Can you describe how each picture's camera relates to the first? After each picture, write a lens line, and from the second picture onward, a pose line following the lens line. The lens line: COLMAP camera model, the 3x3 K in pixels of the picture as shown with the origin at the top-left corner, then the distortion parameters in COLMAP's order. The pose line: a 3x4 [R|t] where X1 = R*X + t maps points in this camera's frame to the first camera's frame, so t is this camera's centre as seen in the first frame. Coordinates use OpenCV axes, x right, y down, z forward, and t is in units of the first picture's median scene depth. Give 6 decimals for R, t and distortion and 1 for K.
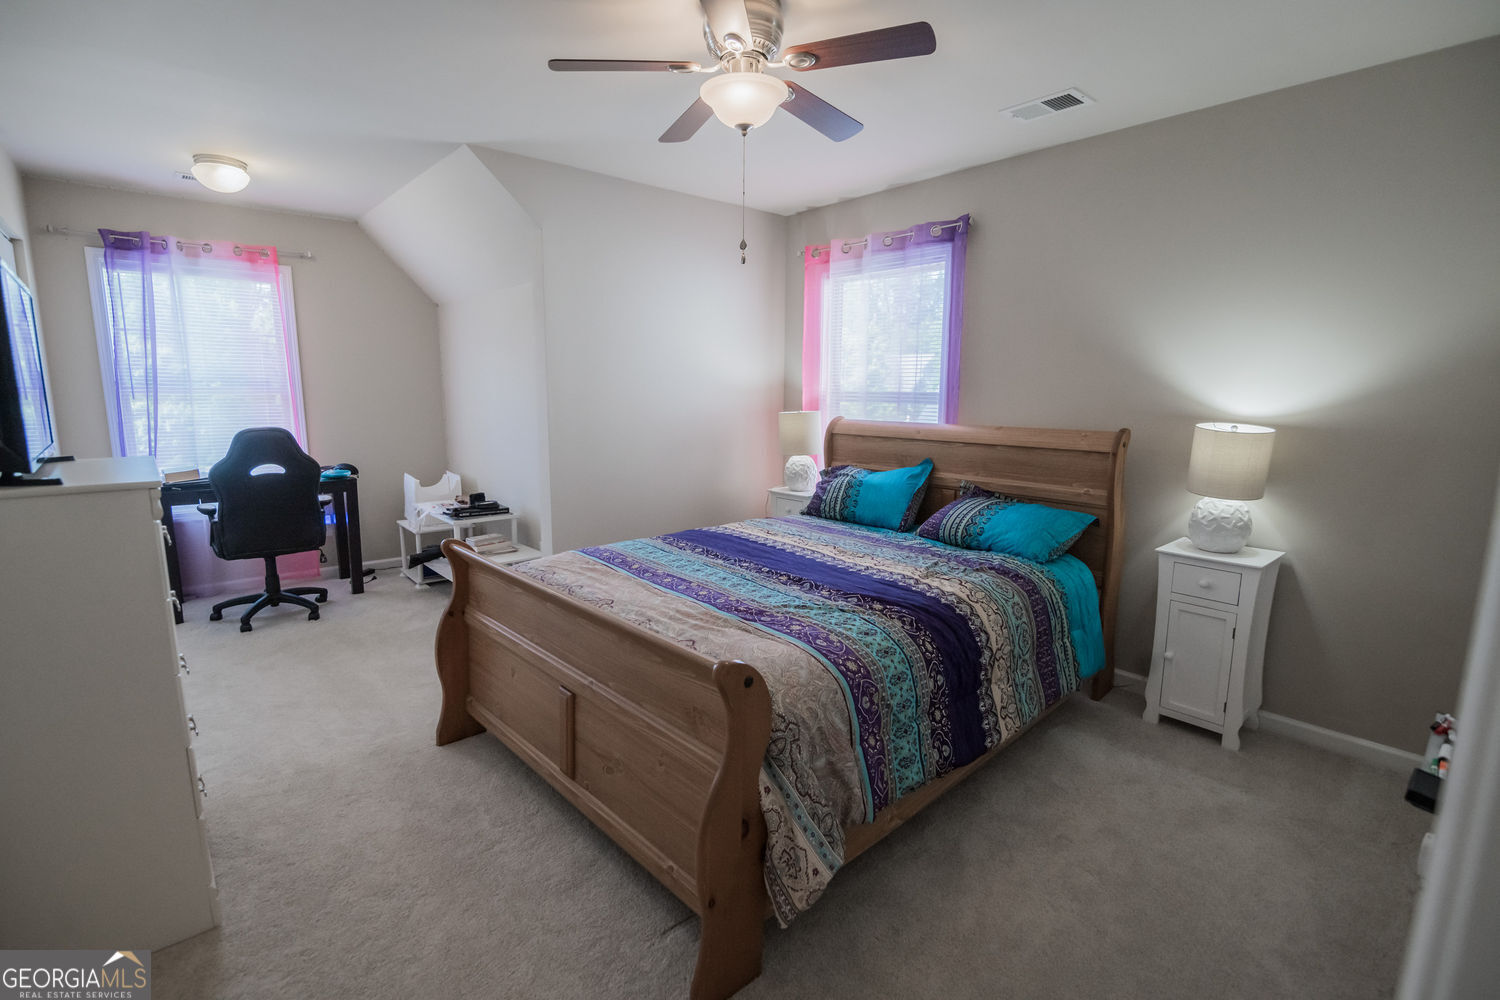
lens RADIAL K [[691.9, 0, 748.7], [0, 691.9, 502.2], [0, 0, 1]] dist [-0.017187, 0.000572]
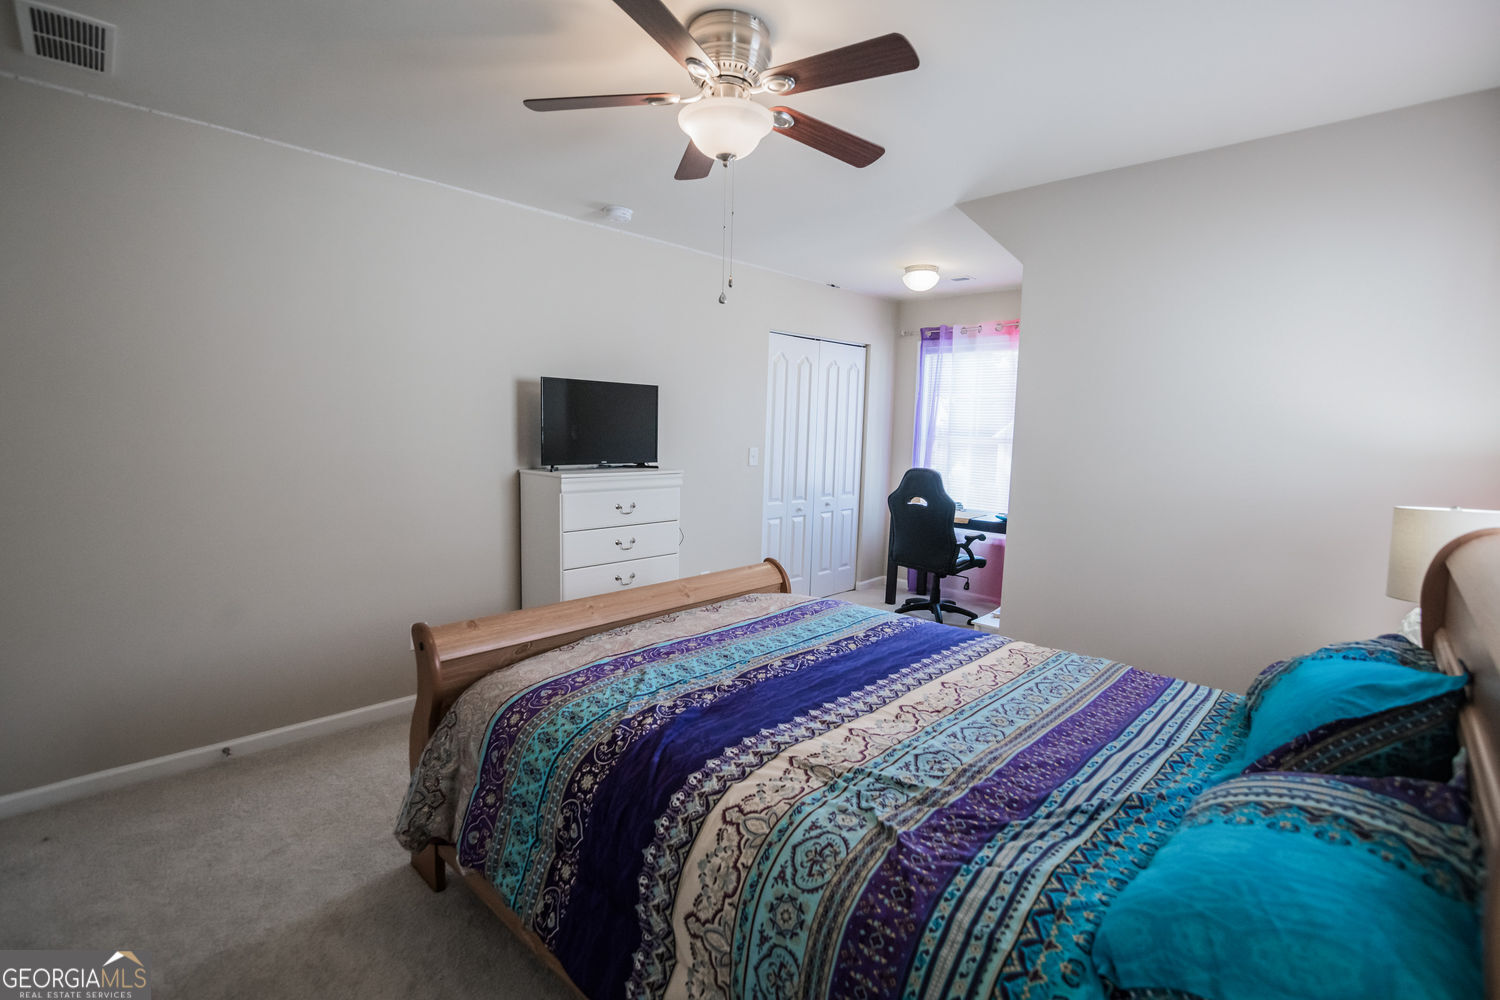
lens RADIAL K [[691.9, 0, 748.7], [0, 691.9, 502.2], [0, 0, 1]] dist [-0.017187, 0.000572]
pose [[0.084947, 0.108466, -0.990464, 0.796842], [-0.191988, 0.977211, 0.090549, -0.151795], [0.977714, 0.182466, 0.103835, 0.846014]]
